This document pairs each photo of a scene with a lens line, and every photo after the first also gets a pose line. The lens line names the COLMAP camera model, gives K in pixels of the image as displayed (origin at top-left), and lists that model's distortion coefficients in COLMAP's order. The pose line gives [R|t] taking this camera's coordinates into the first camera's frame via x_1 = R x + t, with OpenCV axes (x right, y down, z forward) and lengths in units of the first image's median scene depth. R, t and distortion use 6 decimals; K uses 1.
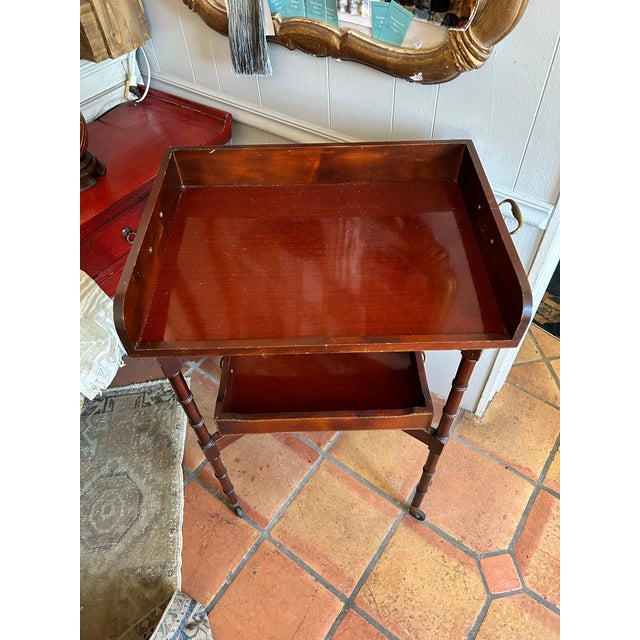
lens RADIAL K [[489.4, 0, 324.7], [0, 489.4, 324.1], [0, 0, 1]] dist [0.046360, -0.055730]
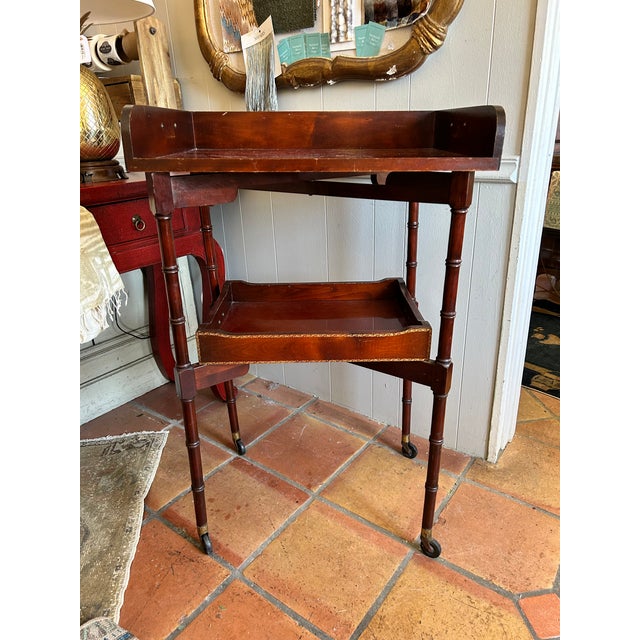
lens RADIAL K [[489.4, 0, 322.2], [0, 489.4, 319.7], [0, 0, 1]] dist [0.046360, -0.055730]
pose [[0.999943, 0.010523, -0.001984, 0.011226], [-0.010194, 0.878645, -0.477368, 0.457503], [-0.003280, 0.477360, 0.878701, 0.129198]]
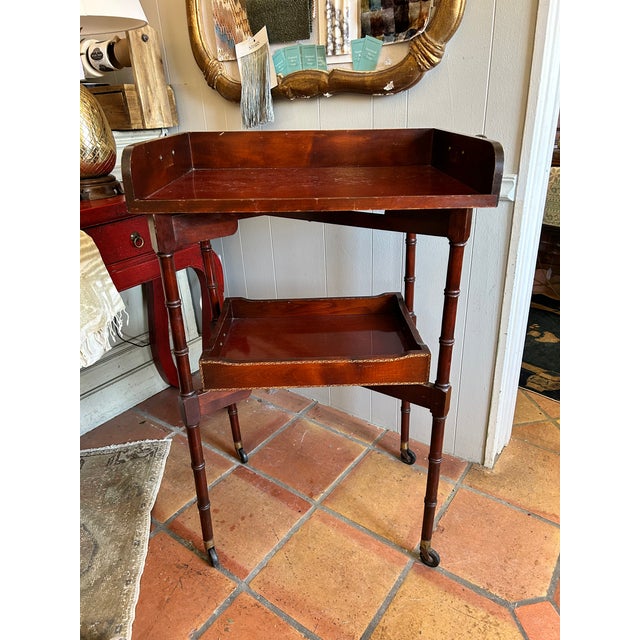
lens RADIAL K [[489.4, 0, 321.6], [0, 489.4, 320.8], [0, 0, 1]] dist [0.046360, -0.055730]
pose [[0.999980, -0.002424, 0.005926, 0.003516], [0.004774, 0.898988, -0.437946, 0.401931], [-0.004266, 0.437966, 0.898982, 0.087917]]
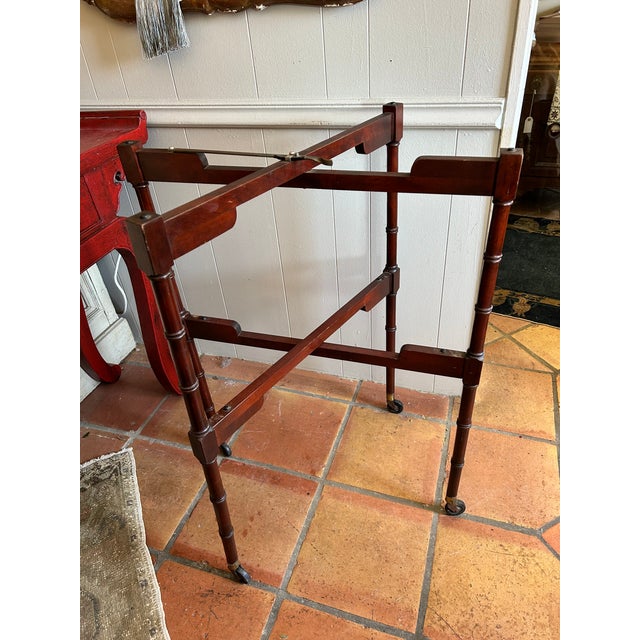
lens RADIAL K [[489.4, 0, 322.7], [0, 489.4, 323.6], [0, 0, 1]] dist [0.046360, -0.055730]
pose [[0.951608, -0.200208, 0.233149, -0.158729], [0.255858, 0.936398, -0.240198, 0.245184], [-0.170231, 0.288228, 0.942309, 0.169752]]
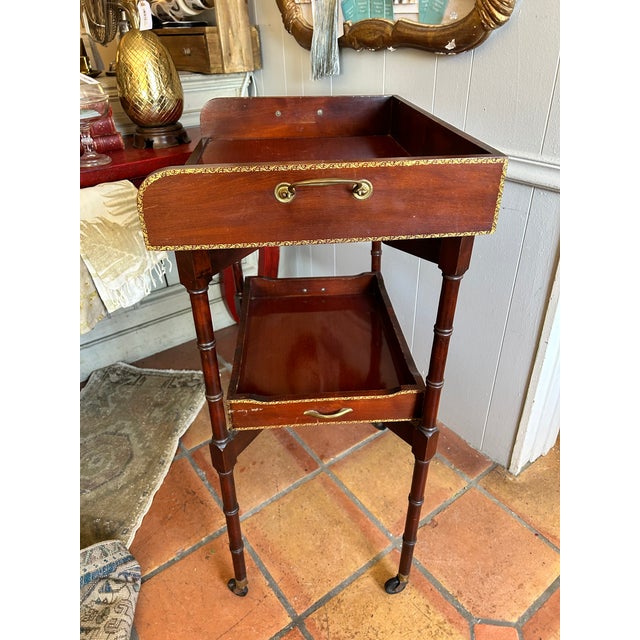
lens RADIAL K [[489.4, 0, 318.7], [0, 489.4, 320.5], [0, 0, 1]] dist [0.046360, -0.055730]
pose [[0.954005, 0.166811, -0.249097, 0.192166], [-0.235415, 0.931303, -0.277948, 0.303158], [0.185620, 0.323805, 0.927737, 0.084167]]
